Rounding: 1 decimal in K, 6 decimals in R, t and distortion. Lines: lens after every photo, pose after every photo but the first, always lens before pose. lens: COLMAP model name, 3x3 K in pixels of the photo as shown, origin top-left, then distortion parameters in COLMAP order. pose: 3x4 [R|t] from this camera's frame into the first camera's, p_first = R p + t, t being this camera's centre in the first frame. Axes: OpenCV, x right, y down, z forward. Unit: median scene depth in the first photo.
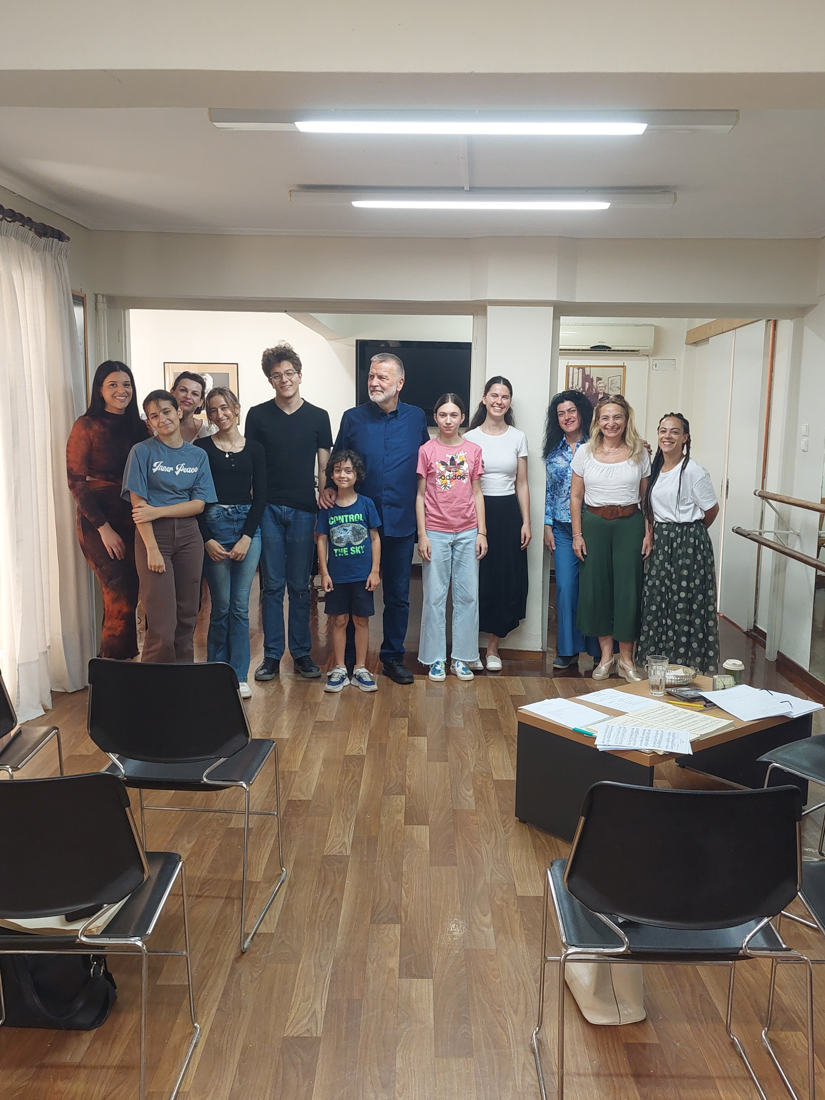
lens RADIAL K [[989.7, 0, 429.2], [0, 989.7, 559.4], [0, 0, 1]] dist [0.066114, -0.020478]
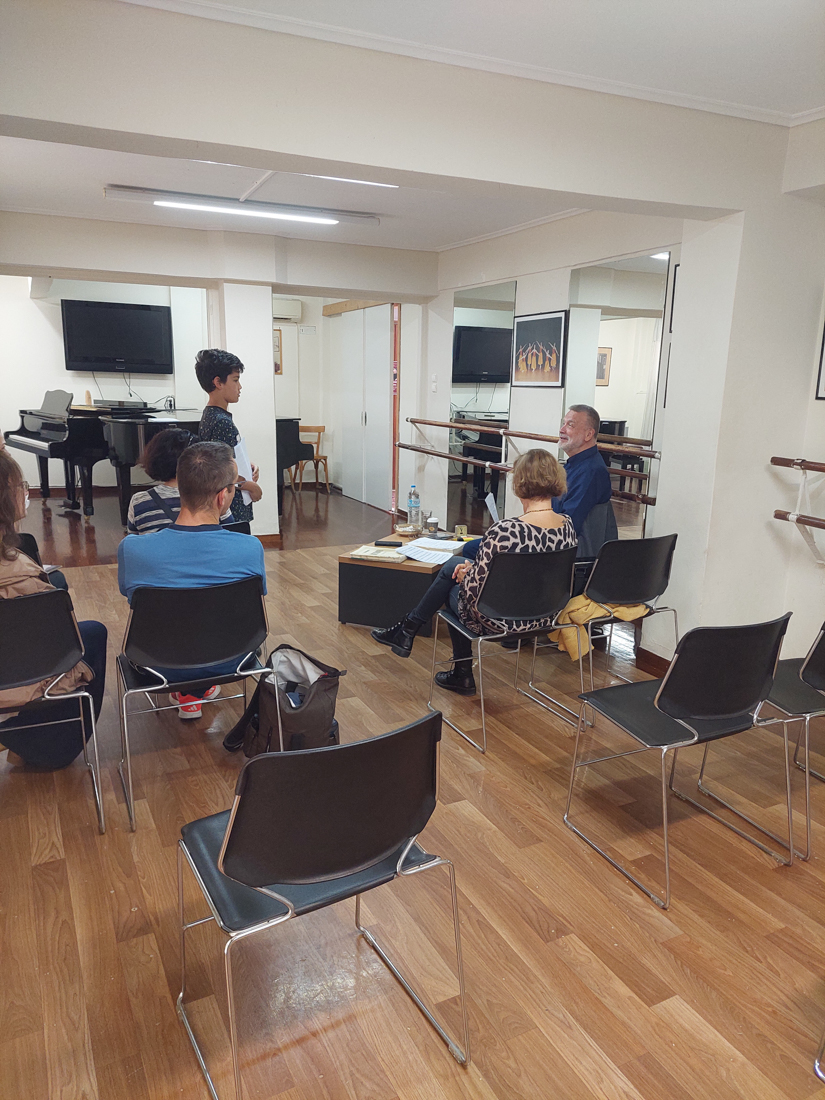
lens RADIAL K [[774.1, 0, 422.5], [0, 774.1, 552.0], [0, 0, 1]] dist [0.090514, -0.117307]
pose [[0.893896, -0.095898, 0.437896, -0.200249], [0.056984, 0.993234, 0.101193, 0.017693], [-0.444637, -0.065503, 0.893312, -0.102547]]
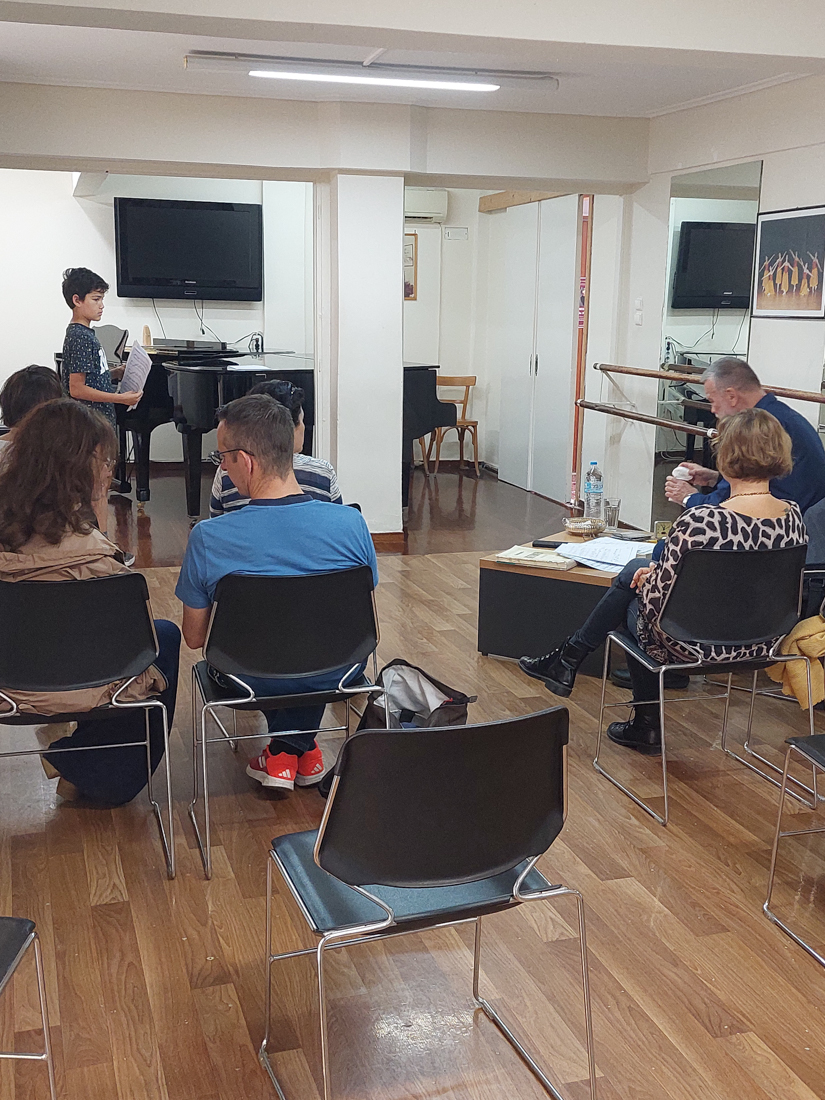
lens RADIAL K [[1232.3, 0, 433.8], [0, 1232.3, 549.6], [0, 0, 1]] dist [0.219486, -0.670382]
pose [[0.954803, -0.061935, 0.290717, -0.222934], [0.042862, 0.996517, 0.071531, 0.024055], [-0.294134, -0.055837, 0.954132, -0.199138]]
